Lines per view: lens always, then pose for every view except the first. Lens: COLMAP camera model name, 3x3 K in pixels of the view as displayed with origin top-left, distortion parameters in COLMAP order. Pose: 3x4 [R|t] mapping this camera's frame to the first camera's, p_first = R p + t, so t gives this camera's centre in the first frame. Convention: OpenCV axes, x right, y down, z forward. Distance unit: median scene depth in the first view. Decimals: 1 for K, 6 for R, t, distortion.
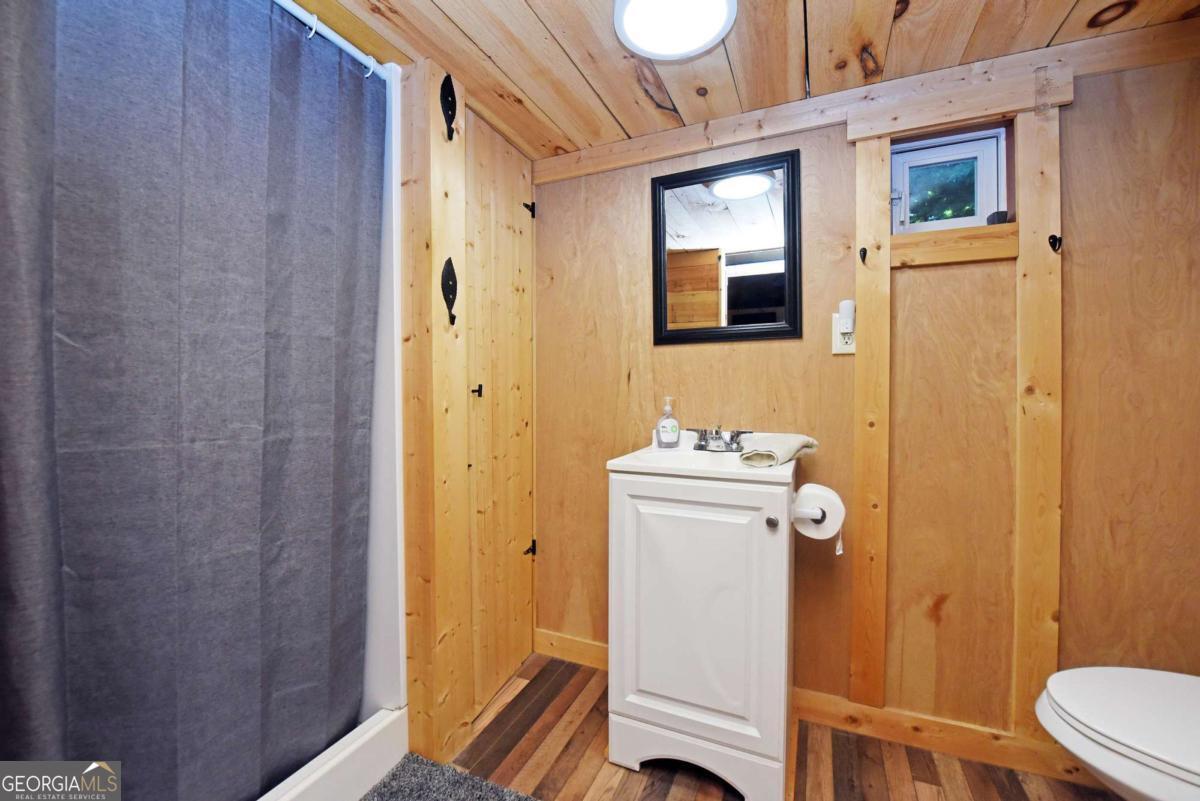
lens RADIAL K [[478.0, 0, 605.5], [0, 478.0, 395.8], [0, 0, 1]] dist [-0.017710, -0.002040]
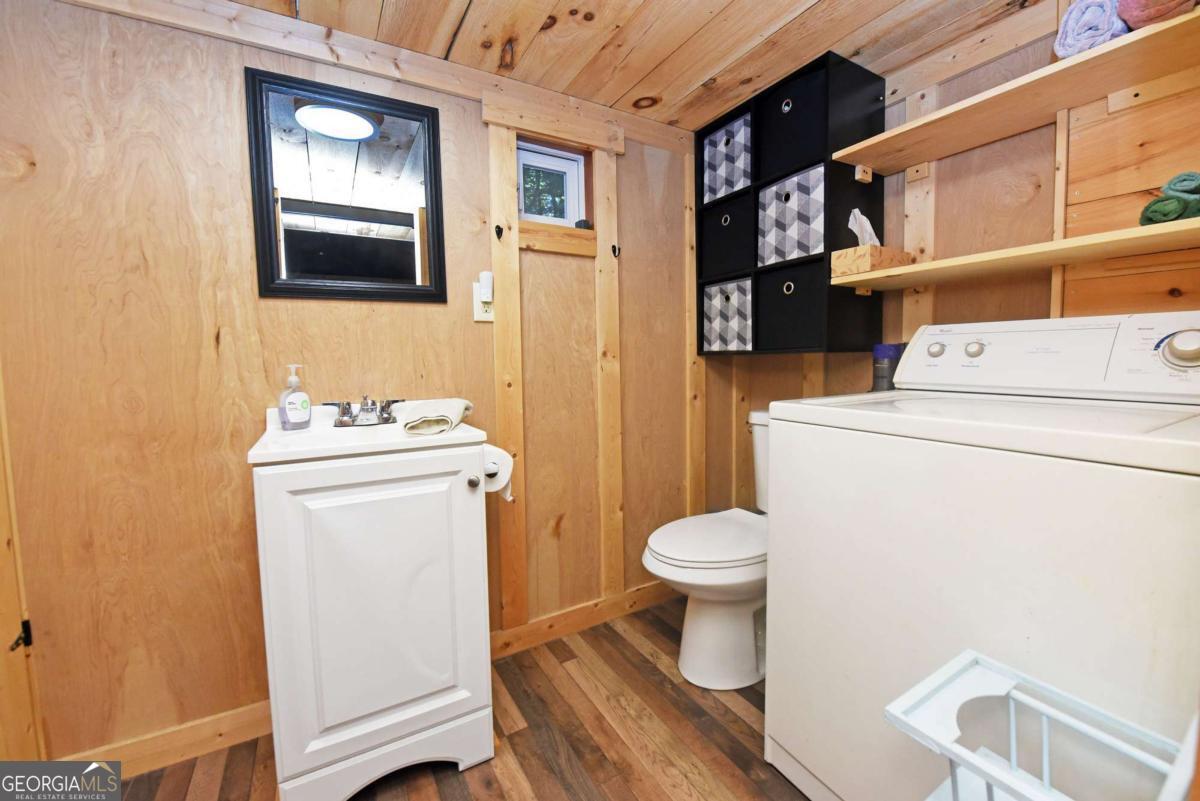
lens RADIAL K [[478.0, 0, 605.7], [0, 478.0, 395.7], [0, 0, 1]] dist [-0.017710, -0.002040]
pose [[0.578571, -0.065611, 0.812989, -0.242741], [0.027744, 0.997766, 0.060779, 0.023296], [-0.815160, -0.012610, 0.579099, 0.152756]]
